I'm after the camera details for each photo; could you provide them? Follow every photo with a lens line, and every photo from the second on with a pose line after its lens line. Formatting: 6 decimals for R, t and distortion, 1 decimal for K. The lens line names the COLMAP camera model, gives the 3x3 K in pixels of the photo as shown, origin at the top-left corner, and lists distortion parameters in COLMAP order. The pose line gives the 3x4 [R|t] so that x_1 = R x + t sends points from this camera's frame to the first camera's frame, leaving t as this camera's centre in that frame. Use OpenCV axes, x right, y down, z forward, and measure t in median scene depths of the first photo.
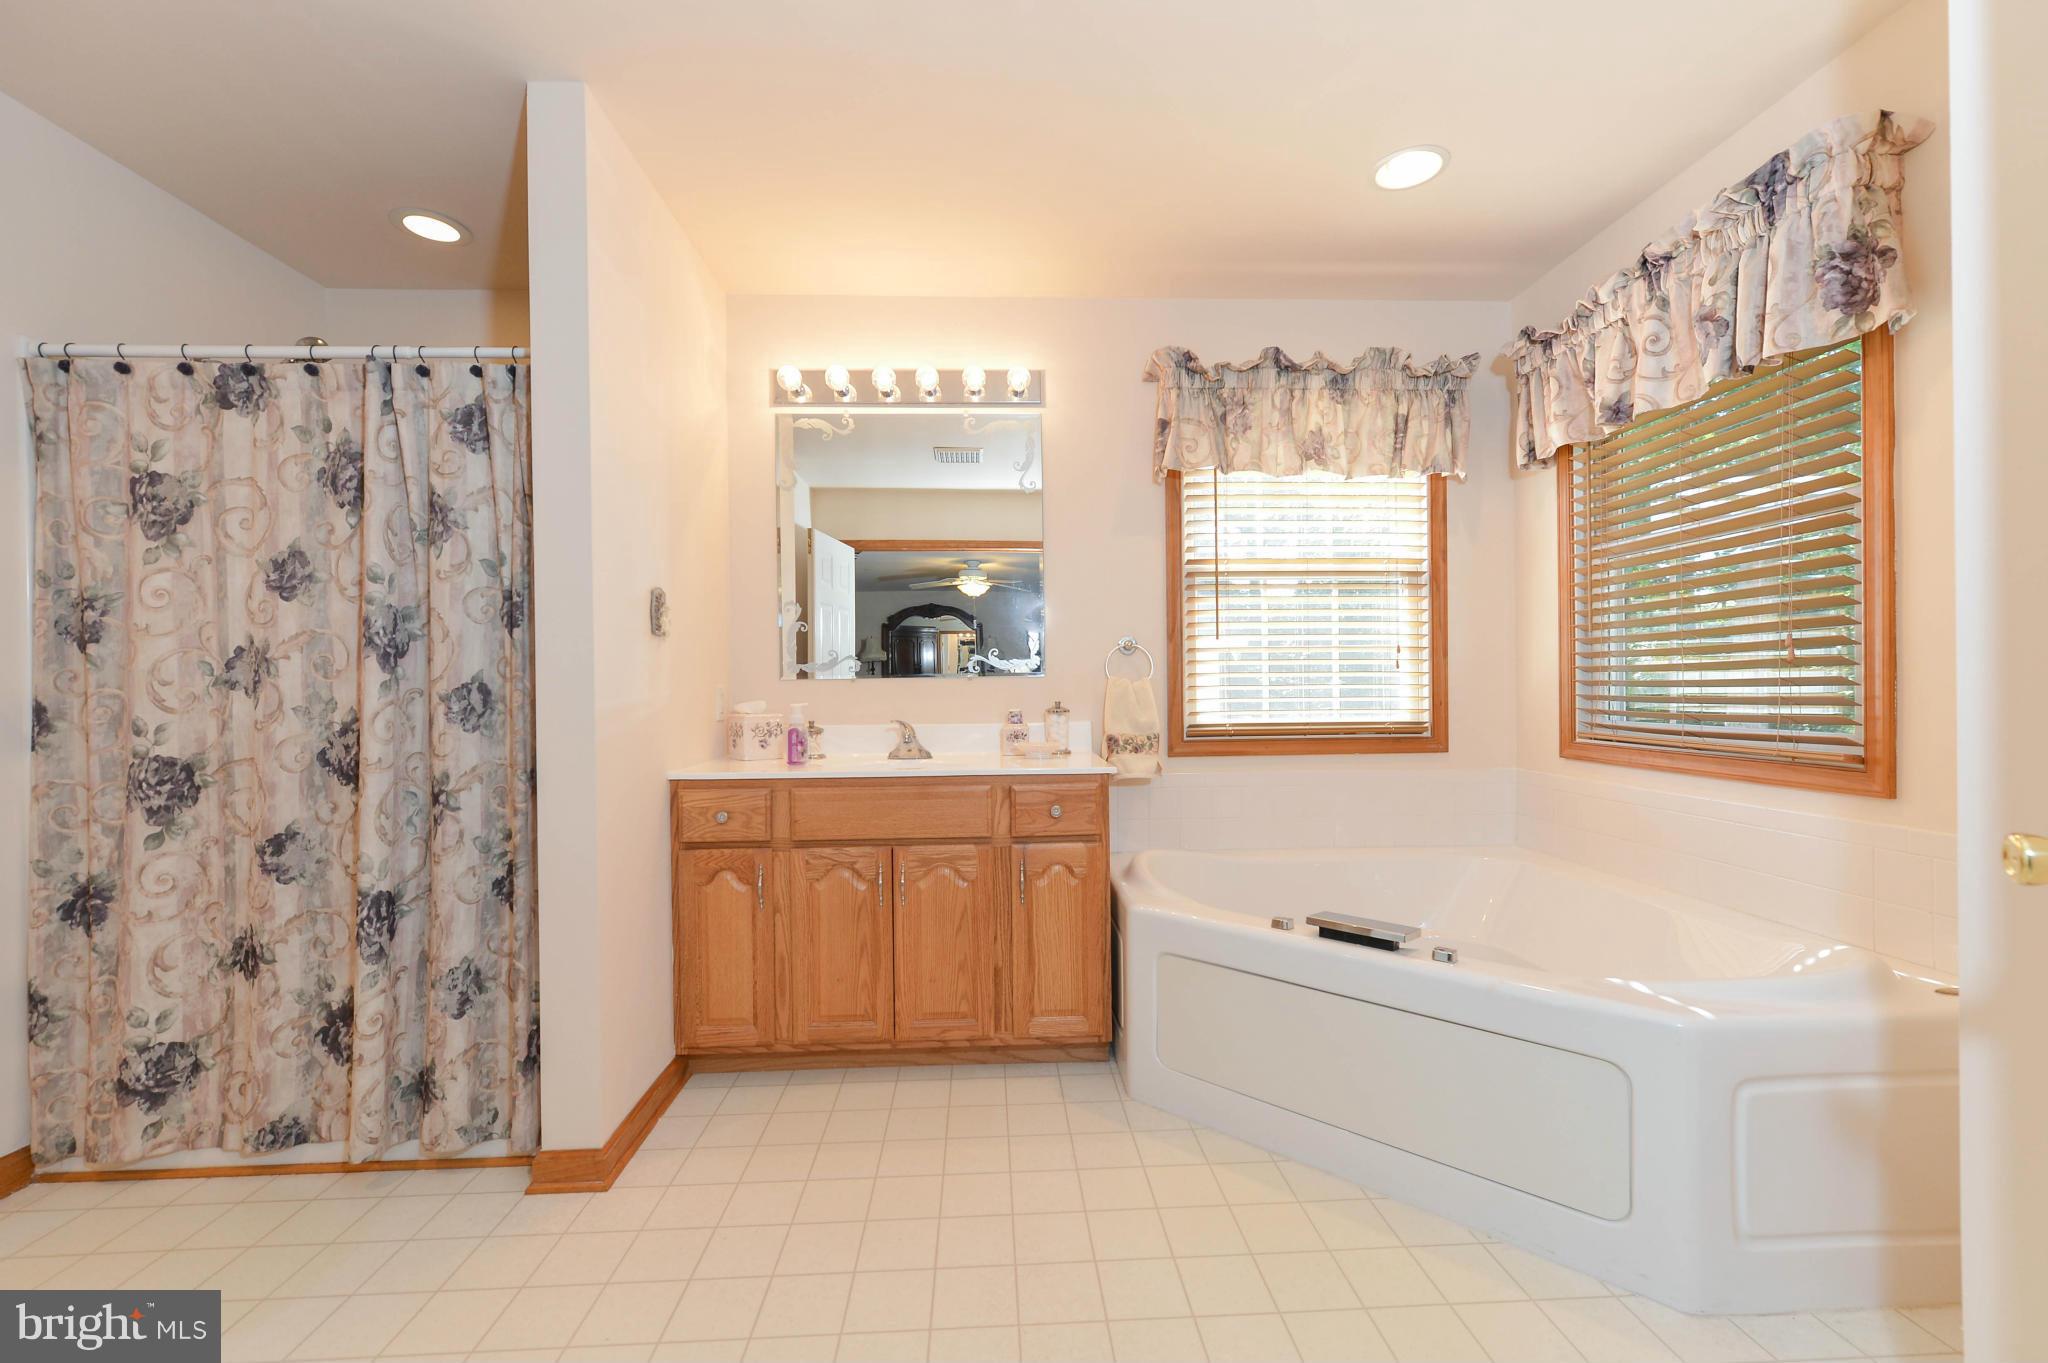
lens RADIAL K [[824.5, 0, 1027.6], [0, 824.5, 697.0], [0, 0, 1]] dist [-0.000050, -0.000036]
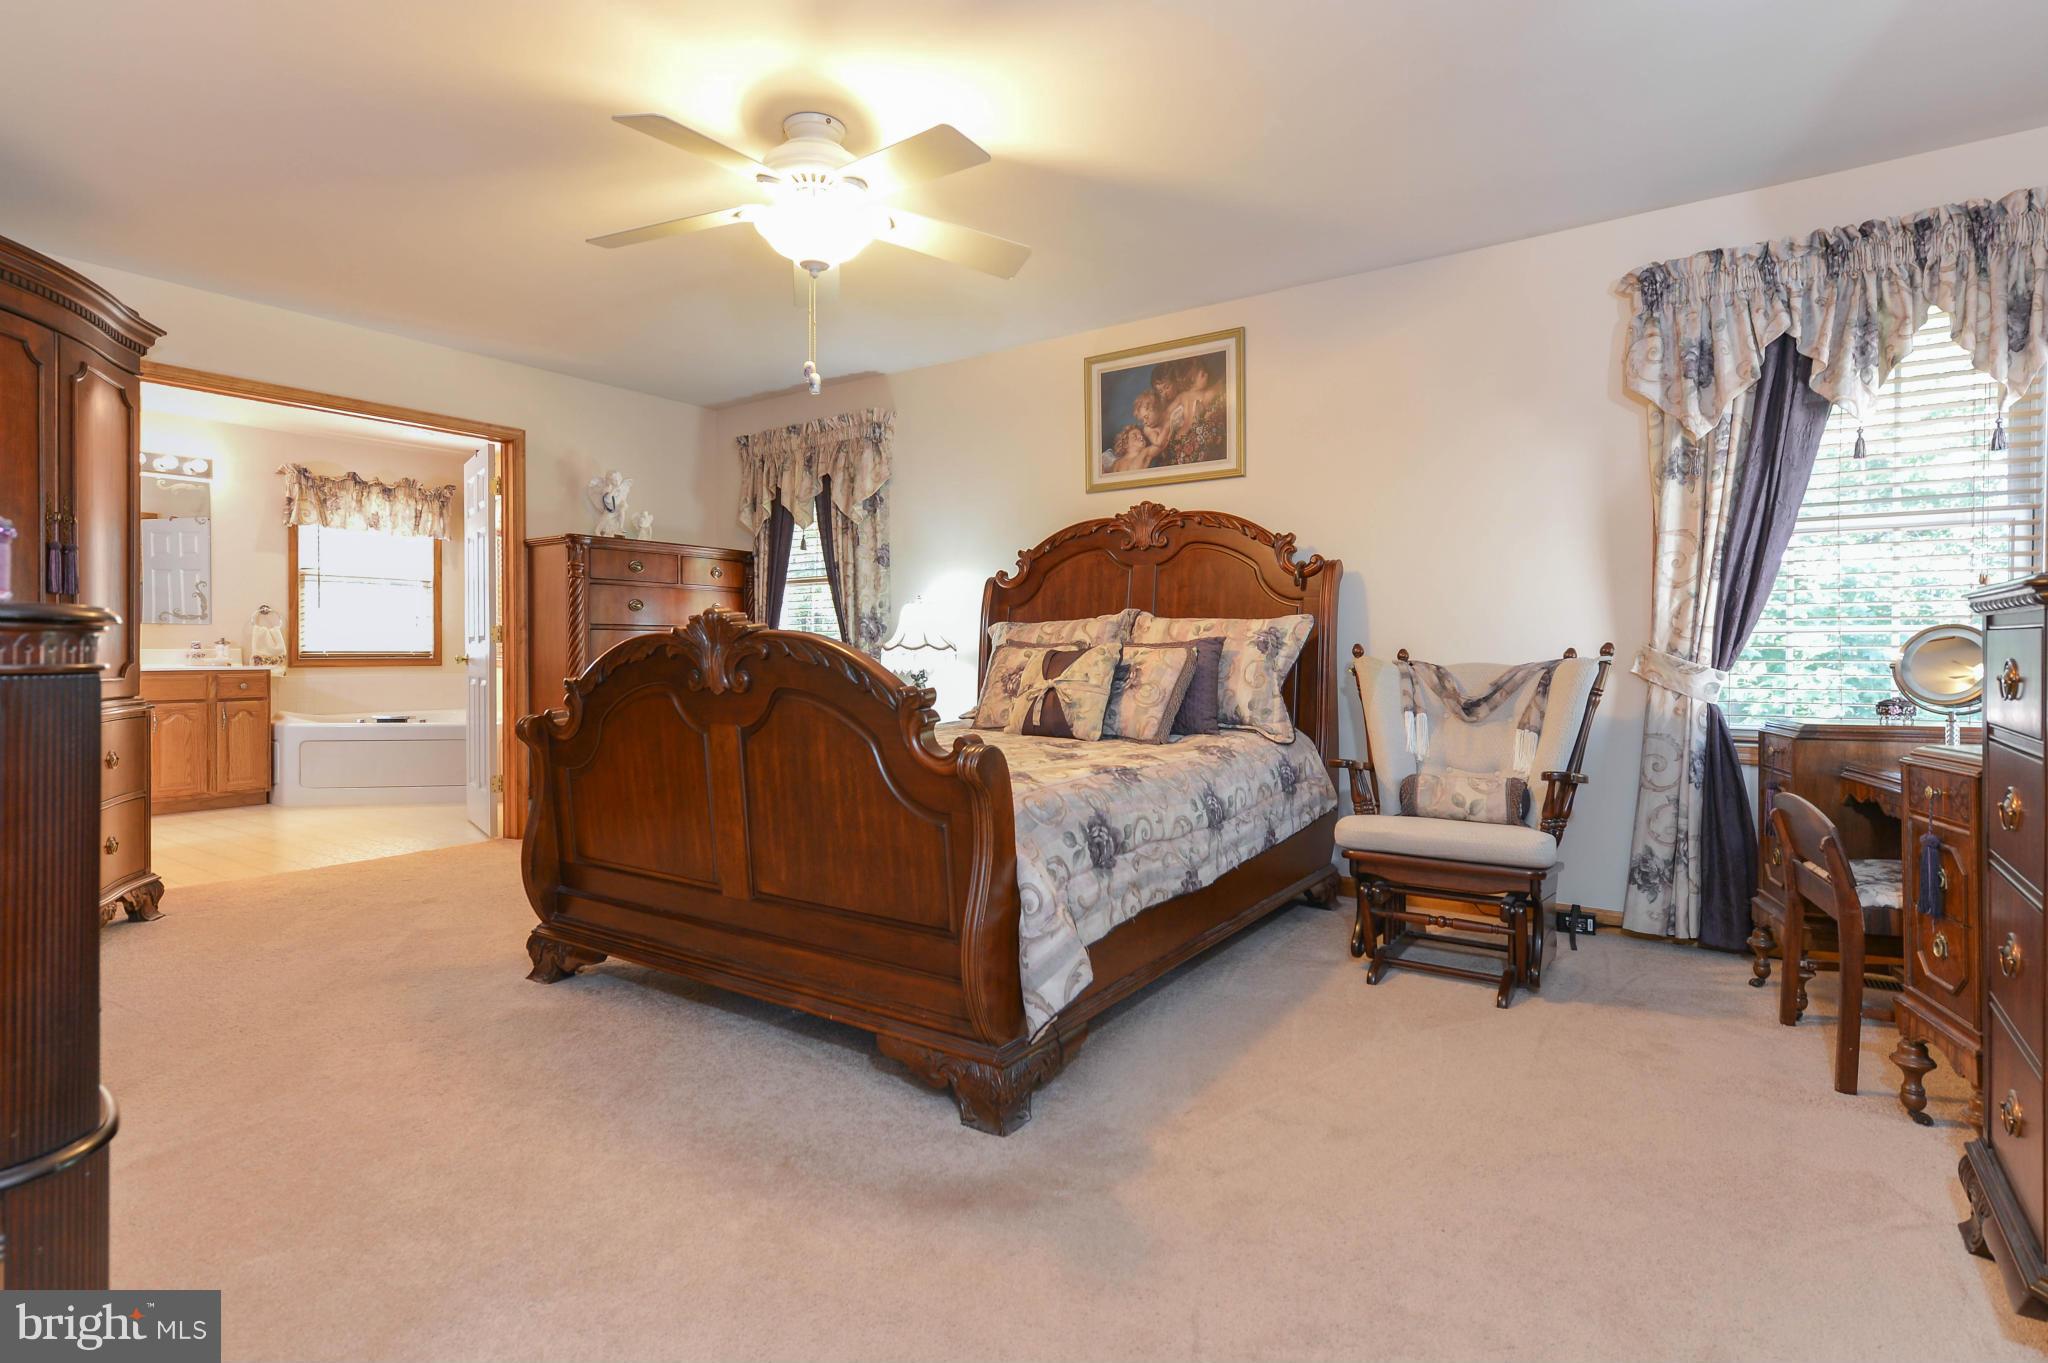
lens RADIAL K [[1021.9, 0, 1026.5], [0, 1021.9, 658.1], [0, 0, 1]] dist [0.001789, 0.000181]
pose [[0.607322, 0.004553, 0.794443, -0.725548], [-0.001347, 0.999988, -0.004701, 0.062005], [-0.794455, 0.001784, 0.607320, -1.942939]]
